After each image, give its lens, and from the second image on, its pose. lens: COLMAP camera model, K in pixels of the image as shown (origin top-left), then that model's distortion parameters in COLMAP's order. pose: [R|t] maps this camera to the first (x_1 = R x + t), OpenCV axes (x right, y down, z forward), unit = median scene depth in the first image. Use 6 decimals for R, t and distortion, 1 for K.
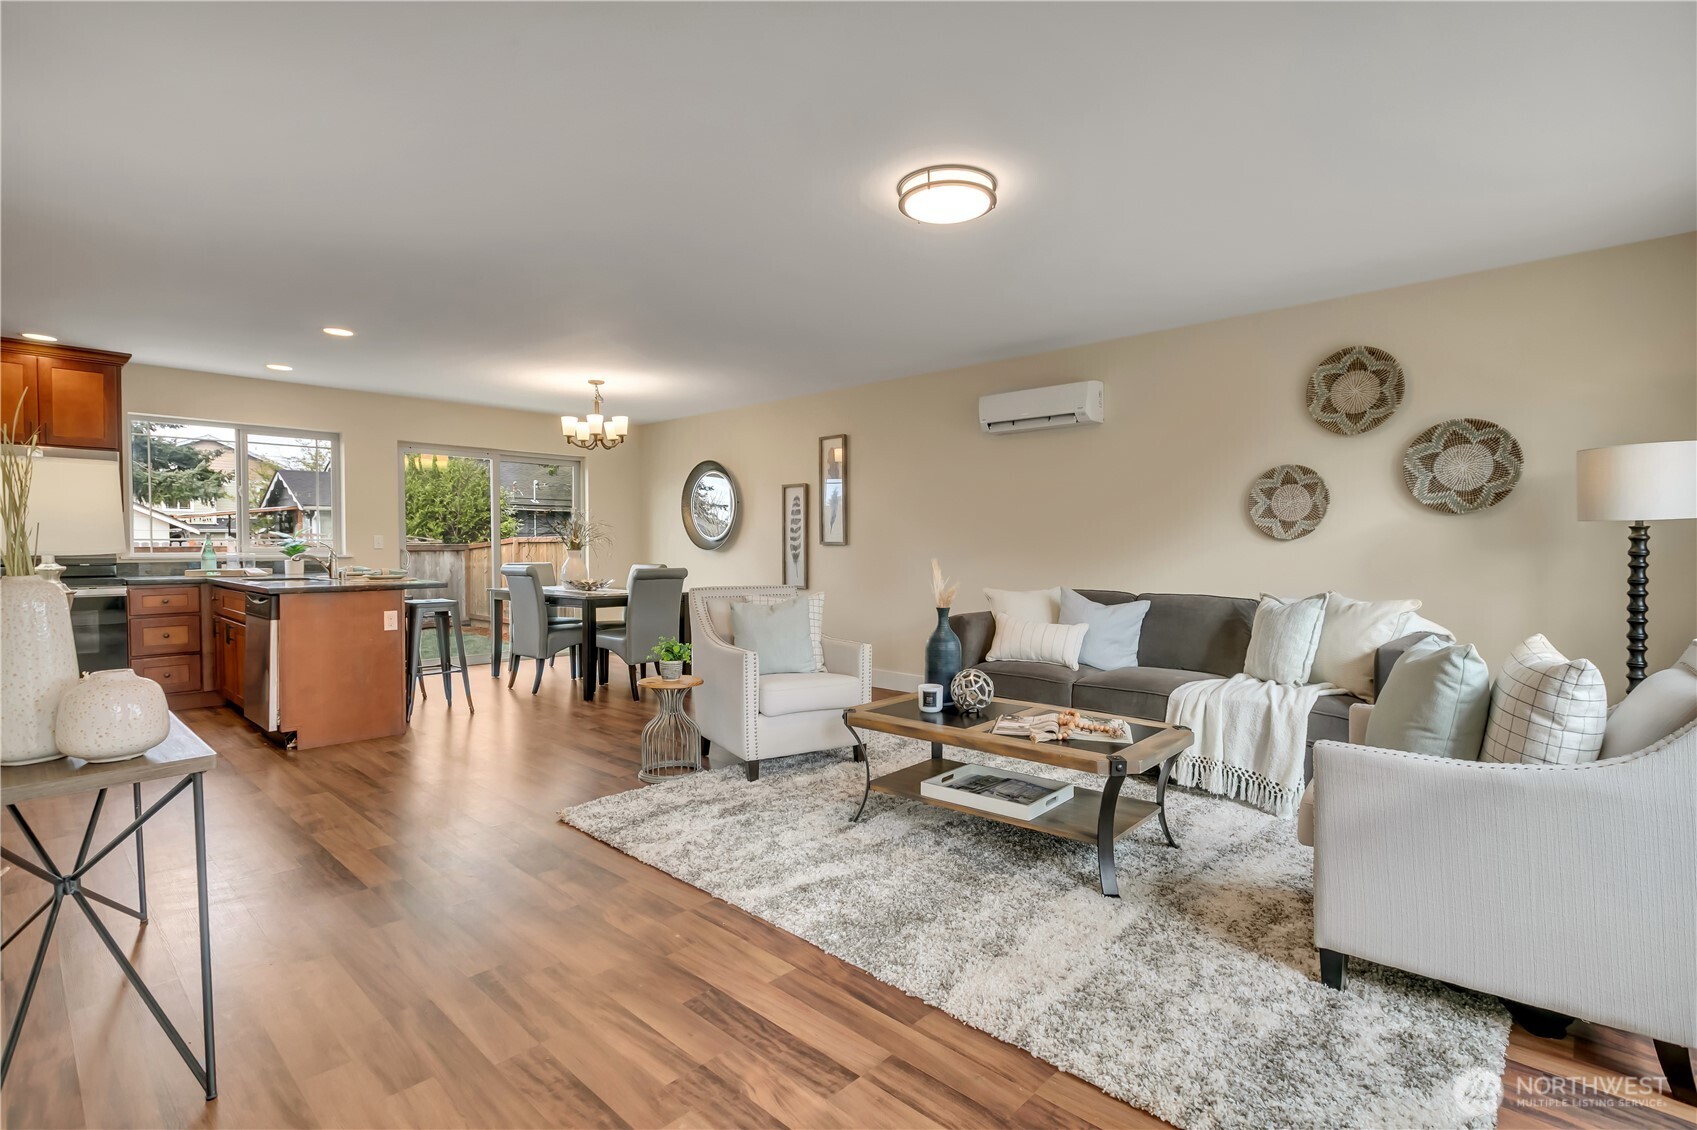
lens RADIAL K [[775.9, 0, 811.9], [0, 775.9, 572.3], [0, 0, 1]] dist [0.004991, -0.000792]
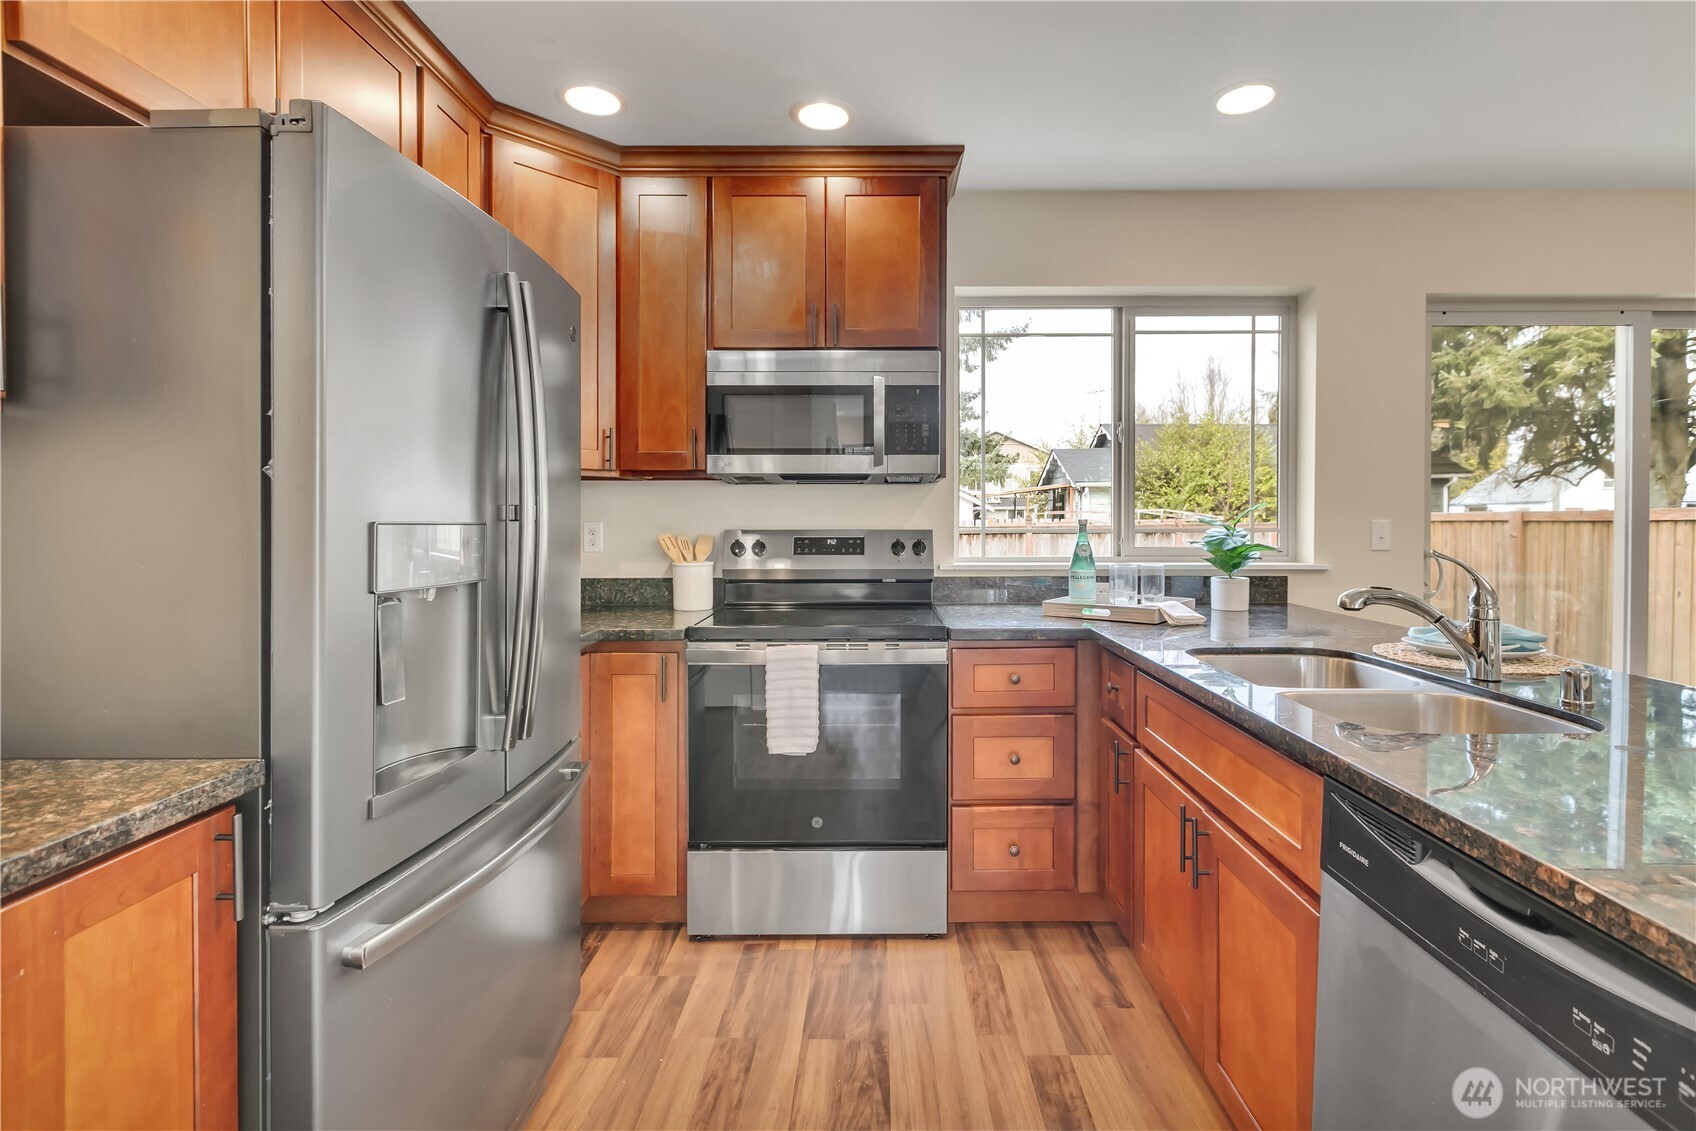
lens RADIAL K [[775.4, 0, 868.9], [0, 775.4, 526.2], [0, 0, 1]] dist [0.004991, -0.000792]
pose [[0.684344, 0.004180, -0.729147, -0.441378], [-0.023184, 0.999603, -0.016029, -0.028932], [0.728790, 0.027874, 0.684169, 0.497682]]
